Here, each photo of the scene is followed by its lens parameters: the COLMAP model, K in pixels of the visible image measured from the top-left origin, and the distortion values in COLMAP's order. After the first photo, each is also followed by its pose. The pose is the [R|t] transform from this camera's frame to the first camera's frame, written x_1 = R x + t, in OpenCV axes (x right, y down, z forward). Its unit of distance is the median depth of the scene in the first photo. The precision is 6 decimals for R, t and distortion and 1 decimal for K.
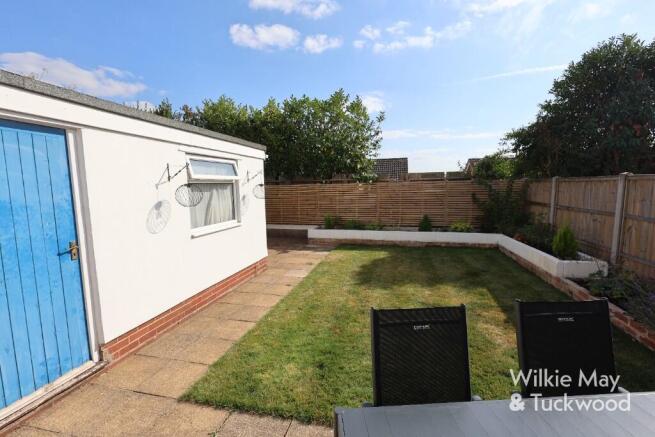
lens RADIAL K [[296.0, 0, 328.0], [0, 296.0, 221.3], [0, 0, 1]] dist [-0.000695, -0.000084]
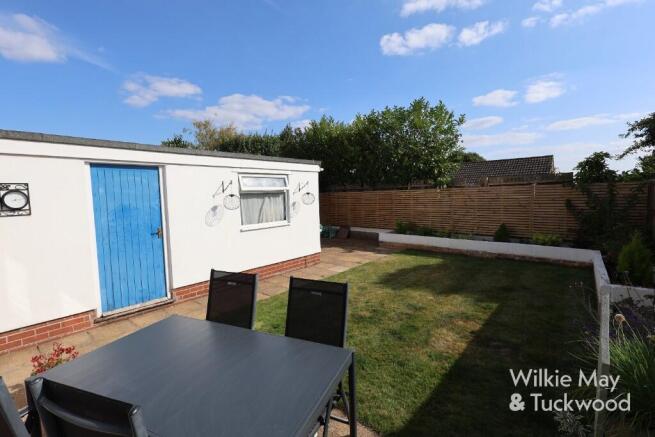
lens RADIAL K [[297.6, 0, 327.5], [0, 297.6, 218.5], [0, 0, 1]] dist [-0.001042, -0.000189]
pose [[0.888318, 0.030063, -0.458244, 0.451373], [-0.041586, 0.999021, -0.015074, -0.002112], [0.457342, 0.032447, 0.888699, -0.075039]]
